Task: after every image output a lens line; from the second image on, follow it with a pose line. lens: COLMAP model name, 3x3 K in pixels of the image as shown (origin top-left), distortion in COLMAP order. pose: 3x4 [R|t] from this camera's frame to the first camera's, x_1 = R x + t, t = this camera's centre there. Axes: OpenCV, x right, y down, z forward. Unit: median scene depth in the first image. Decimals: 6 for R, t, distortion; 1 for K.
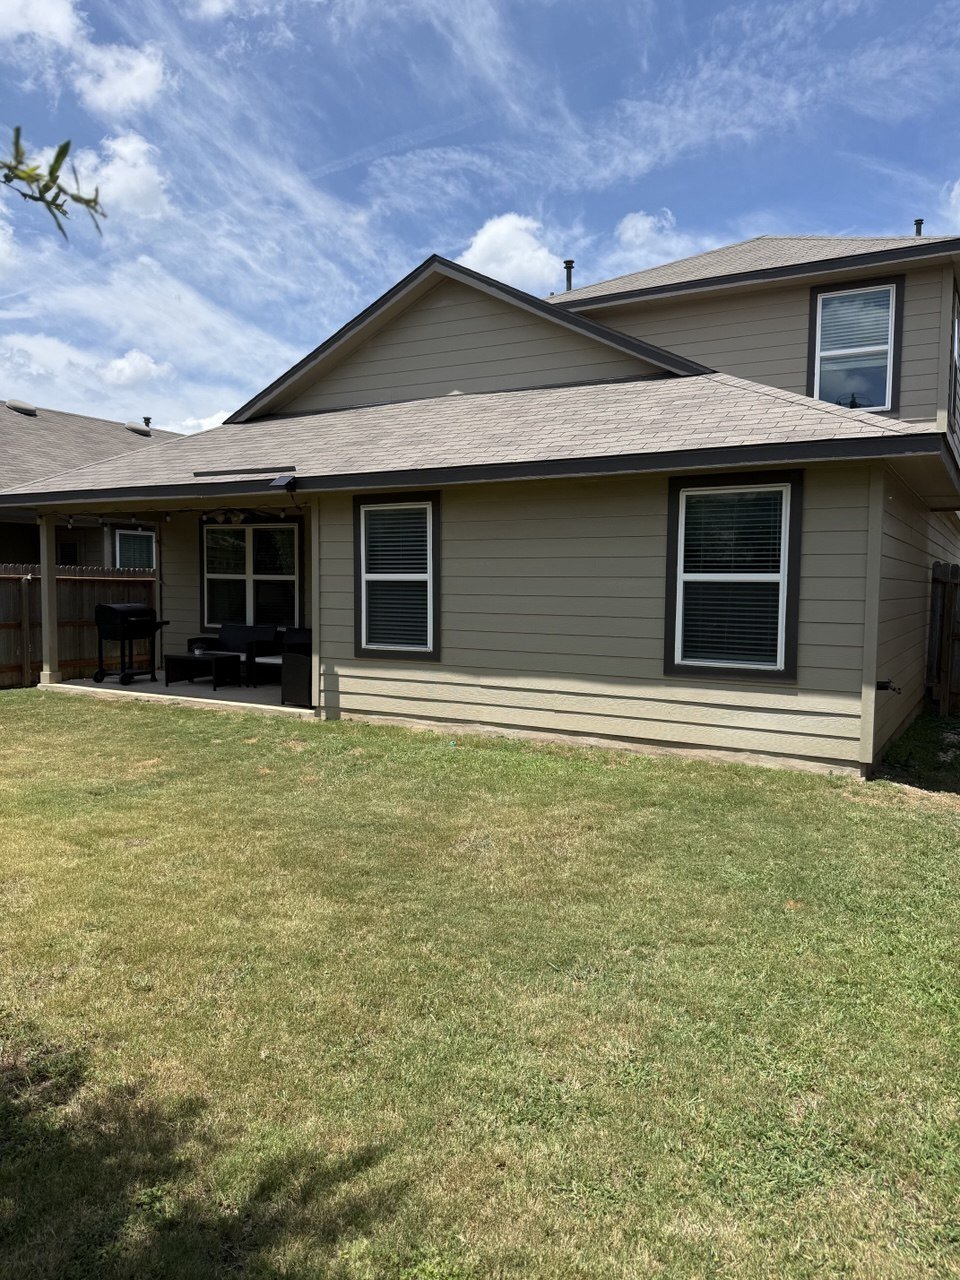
lens RADIAL K [[882.4, 0, 516.7], [0, 882.4, 631.5], [0, 0, 1]] dist [0.147157, 0.000803]
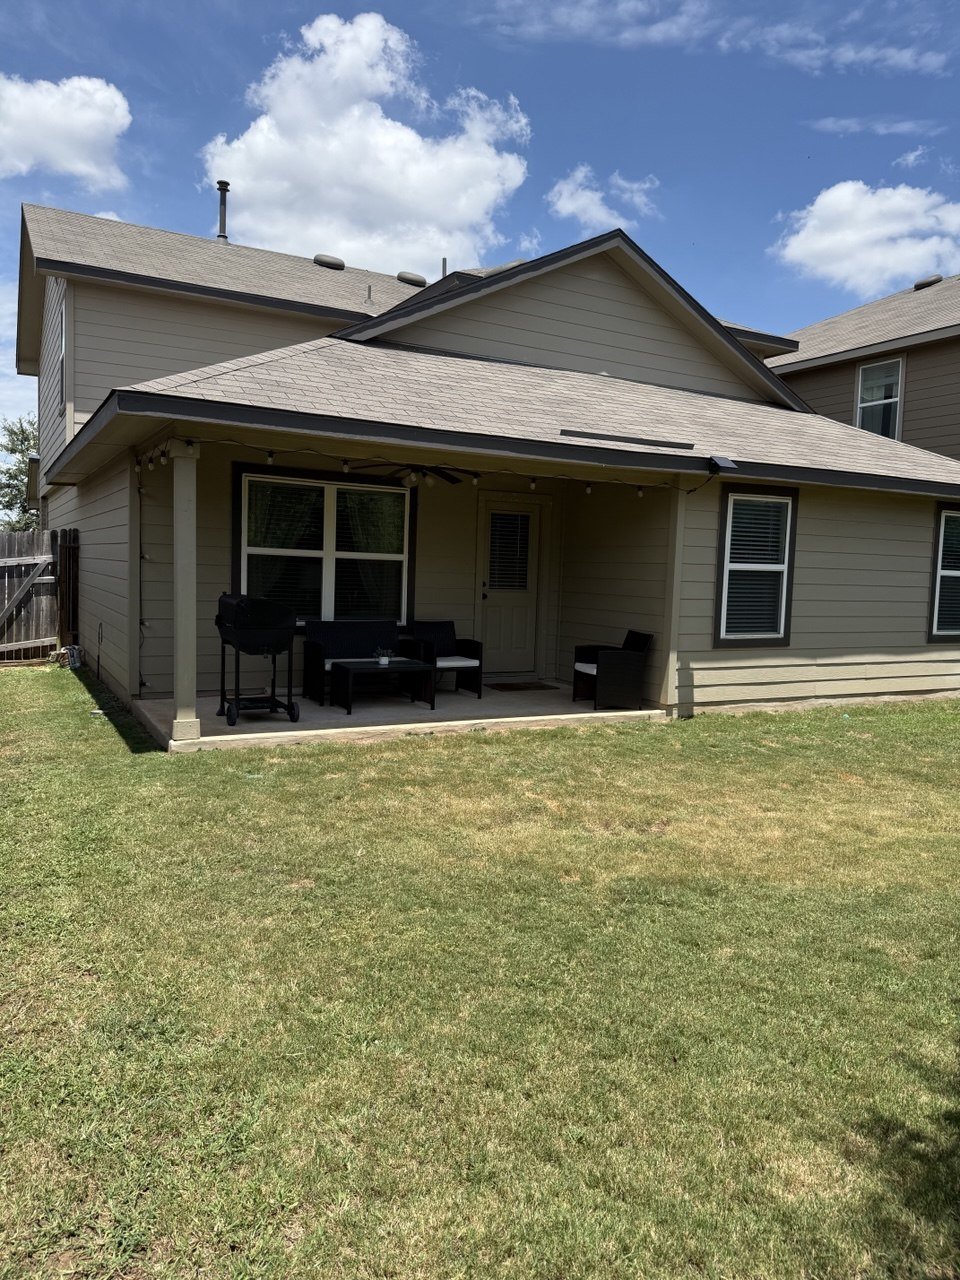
lens RADIAL K [[923.8, 0, 480.0], [0, 923.8, 640.0], [0, 0, 1]] dist [0.015531, 0.000764]
pose [[0.525247, -0.059281, 0.848882, -1.182681], [0.020898, 0.998168, 0.056776, -0.043478], [-0.850693, -0.012082, 0.525524, 0.688332]]
